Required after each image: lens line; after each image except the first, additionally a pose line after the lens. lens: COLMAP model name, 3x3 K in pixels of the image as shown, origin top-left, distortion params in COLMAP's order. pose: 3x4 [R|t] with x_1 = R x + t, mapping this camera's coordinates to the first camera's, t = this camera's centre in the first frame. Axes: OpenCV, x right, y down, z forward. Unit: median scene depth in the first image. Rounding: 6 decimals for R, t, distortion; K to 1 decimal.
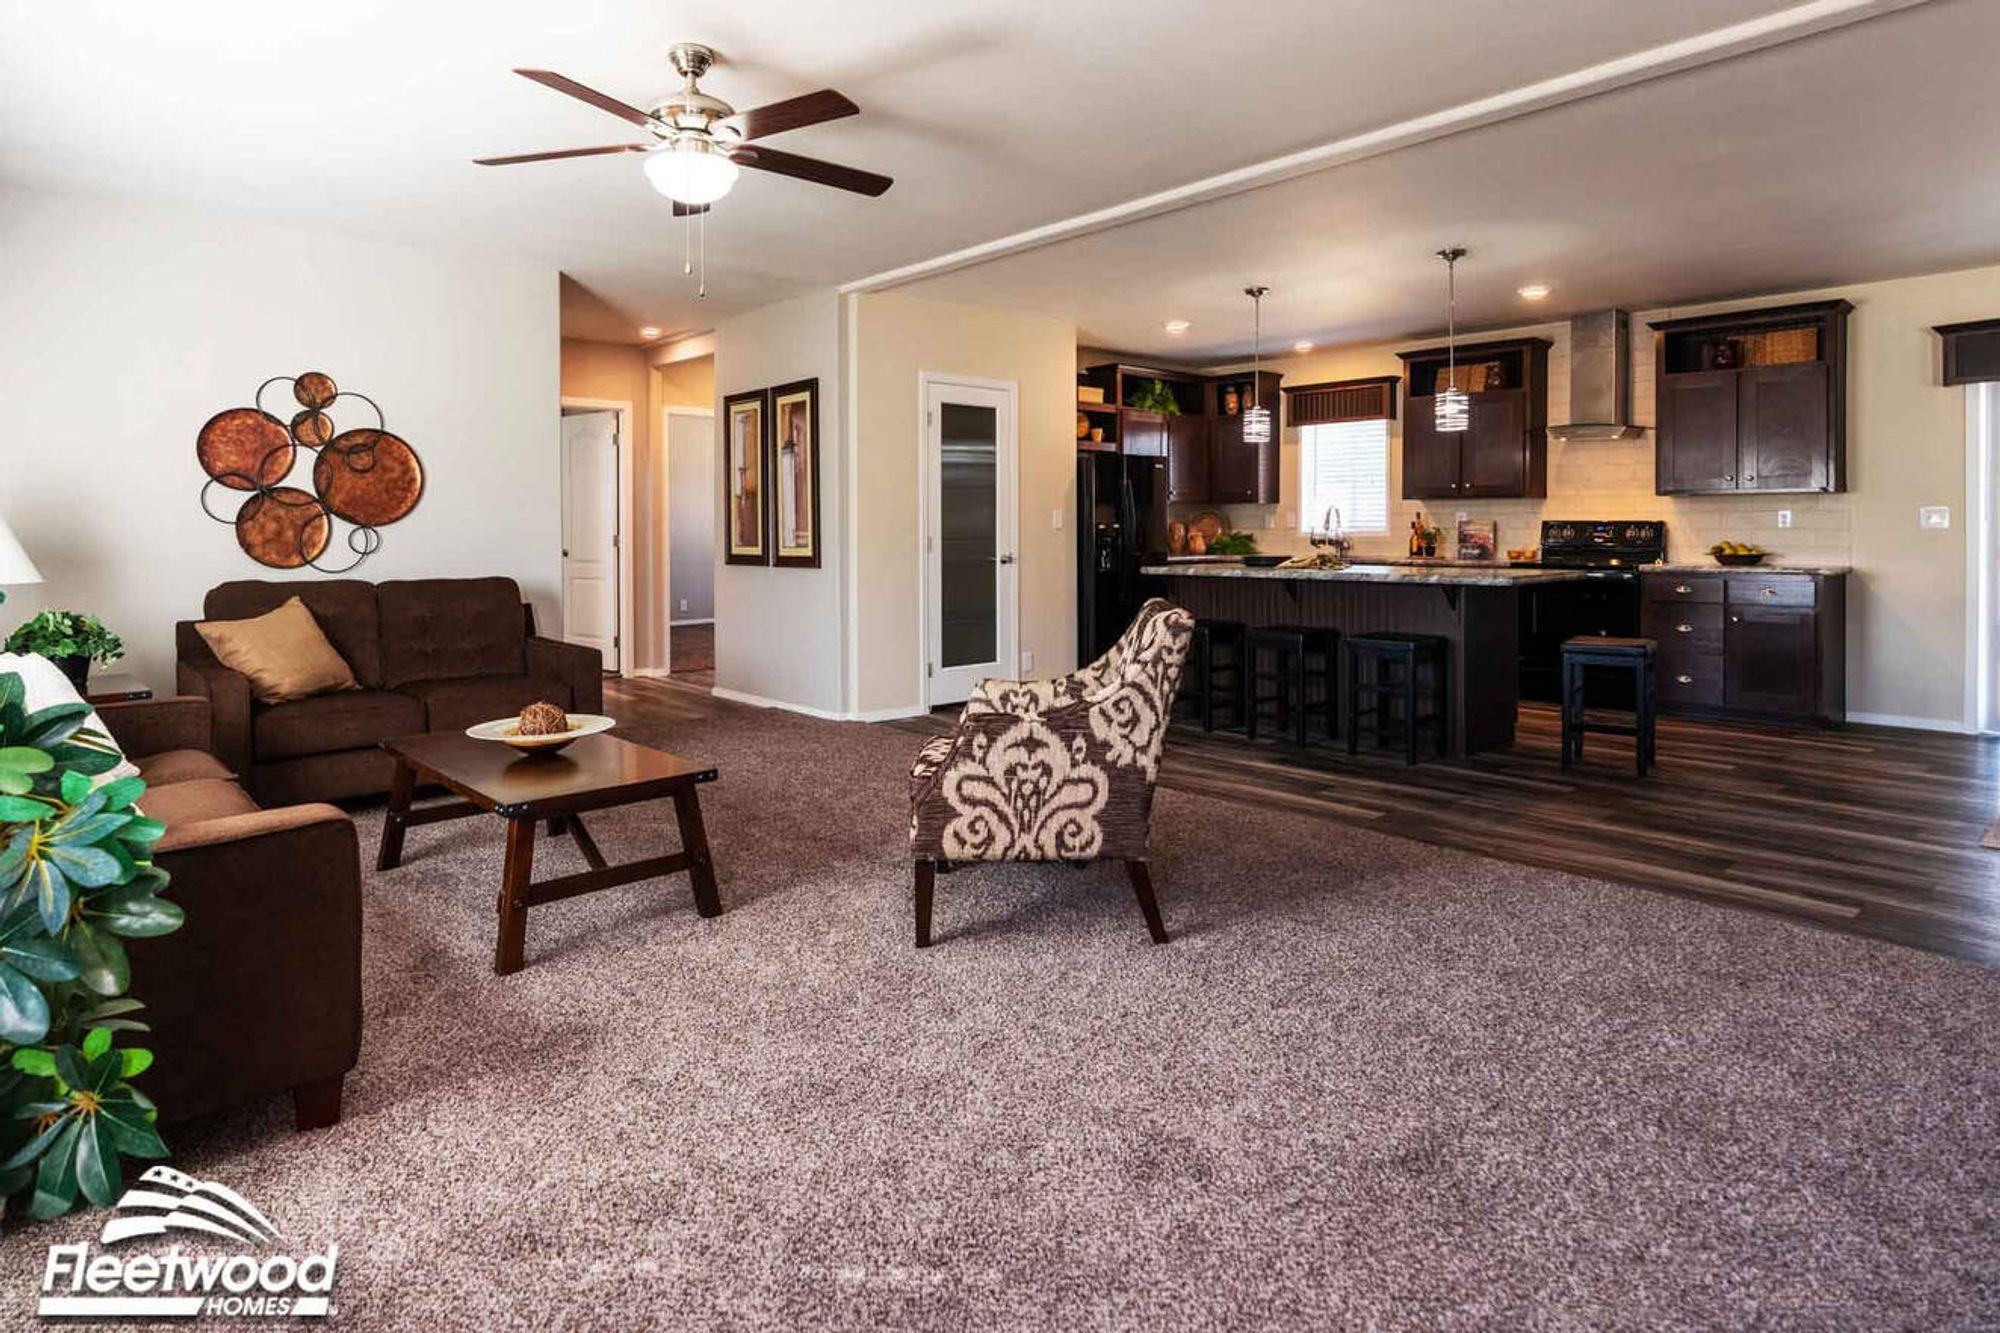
lens RADIAL K [[1077.1, 0, 1022.6], [0, 1077.1, 522.4], [0, 0, 1]] dist [0.015411, -0.003454]
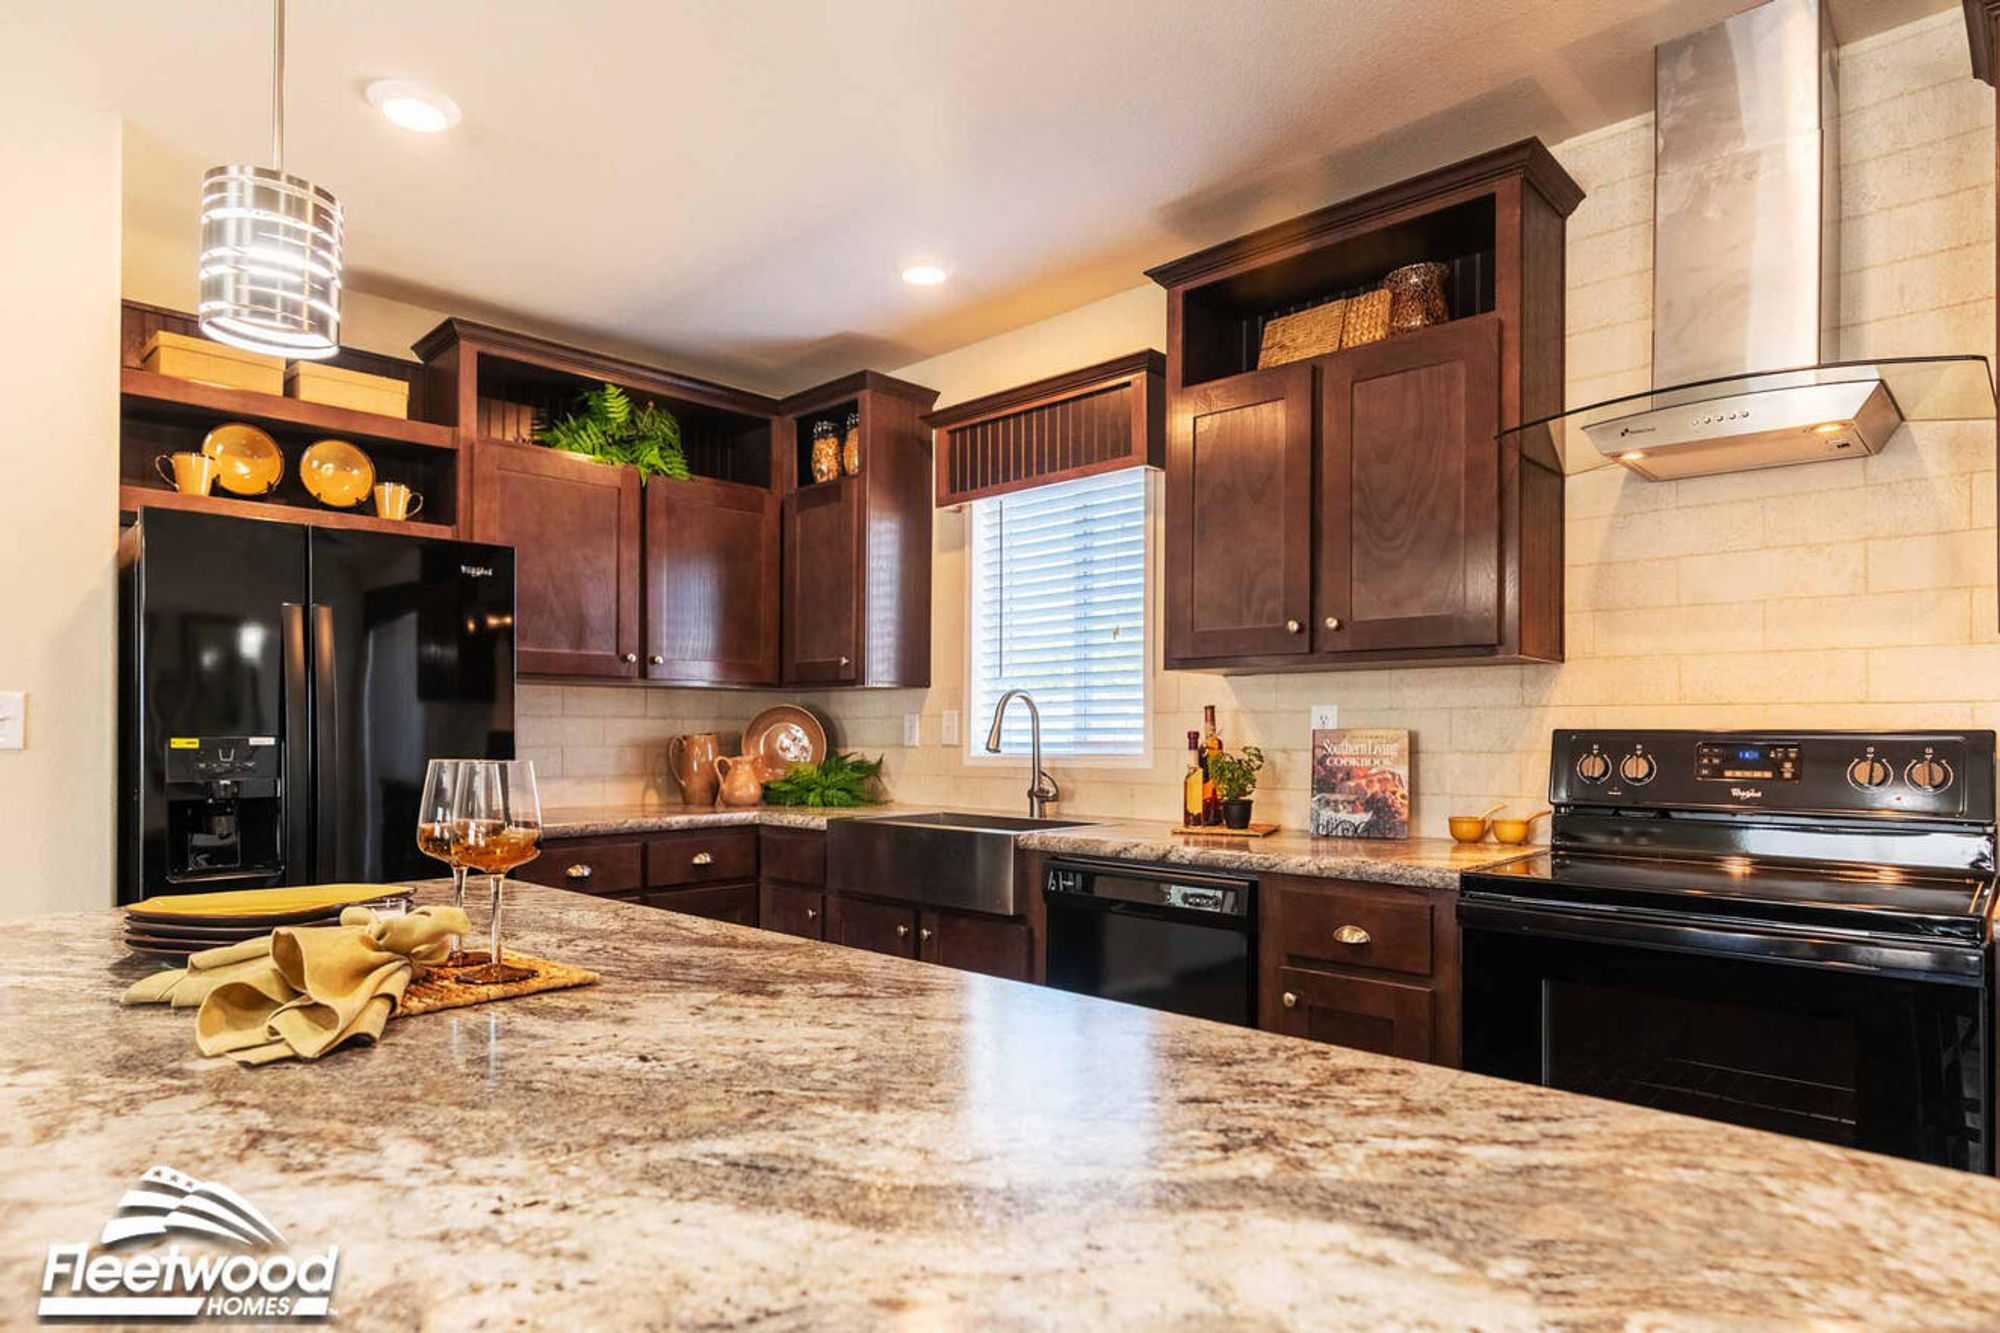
lens RADIAL K [[1119.0, 0, 971.0], [0, 1119.0, 717.9], [0, 0, 1]] dist [-0.001514, -0.001148]
pose [[0.999802, 0.003243, 0.019651, 0.288053], [-0.002990, 0.999912, -0.012899, -0.000124], [-0.019691, 0.012838, 0.999724, 0.643572]]
